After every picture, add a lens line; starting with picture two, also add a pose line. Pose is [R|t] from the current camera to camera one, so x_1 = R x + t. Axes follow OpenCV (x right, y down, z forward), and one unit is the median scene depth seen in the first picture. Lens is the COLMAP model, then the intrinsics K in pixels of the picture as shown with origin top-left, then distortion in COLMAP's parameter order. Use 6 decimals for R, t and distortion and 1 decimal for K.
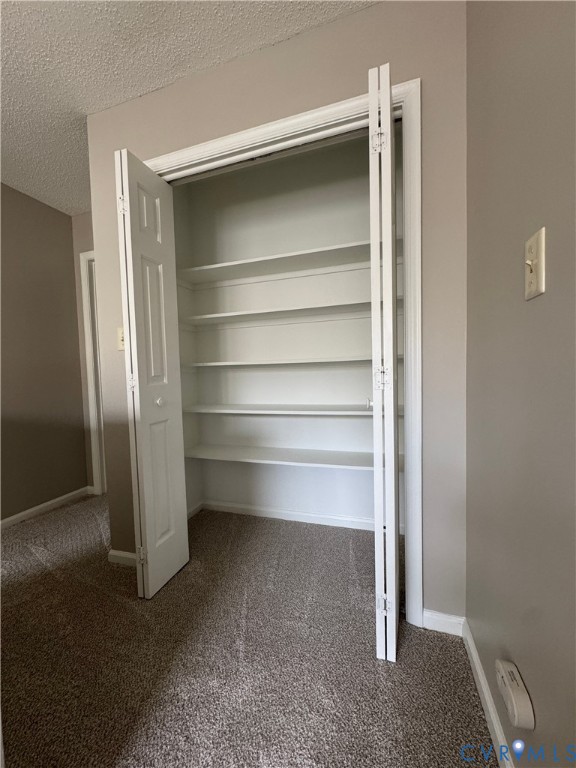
lens RADIAL K [[305.7, 0, 285.5], [0, 305.7, 384.9], [0, 0, 1]] dist [0.000701, -0.000406]
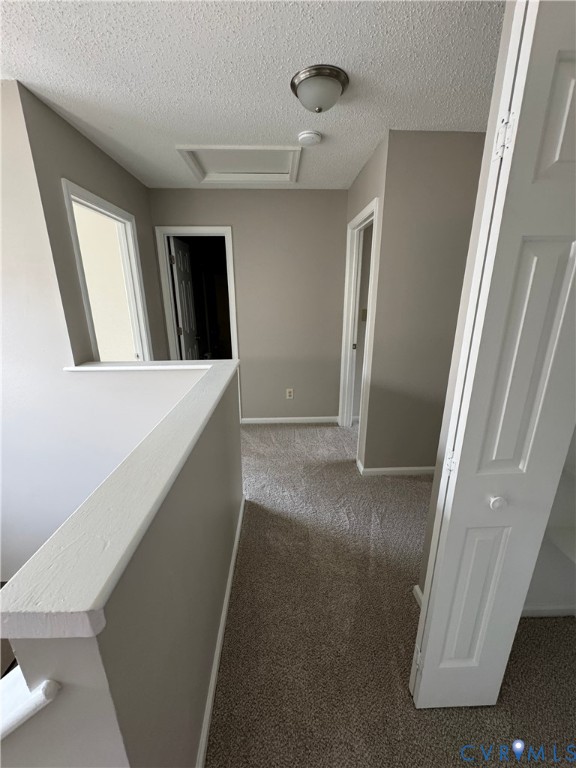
lens RADIAL K [[305.7, 0, 286.3], [0, 305.7, 383.6], [0, 0, 1]] dist [0.000701, -0.000406]
pose [[0.333457, 0.297425, -0.894620, -0.093330], [-0.046671, 0.952976, 0.299430, -0.314175], [0.941609, -0.058095, 0.331658, 0.450937]]
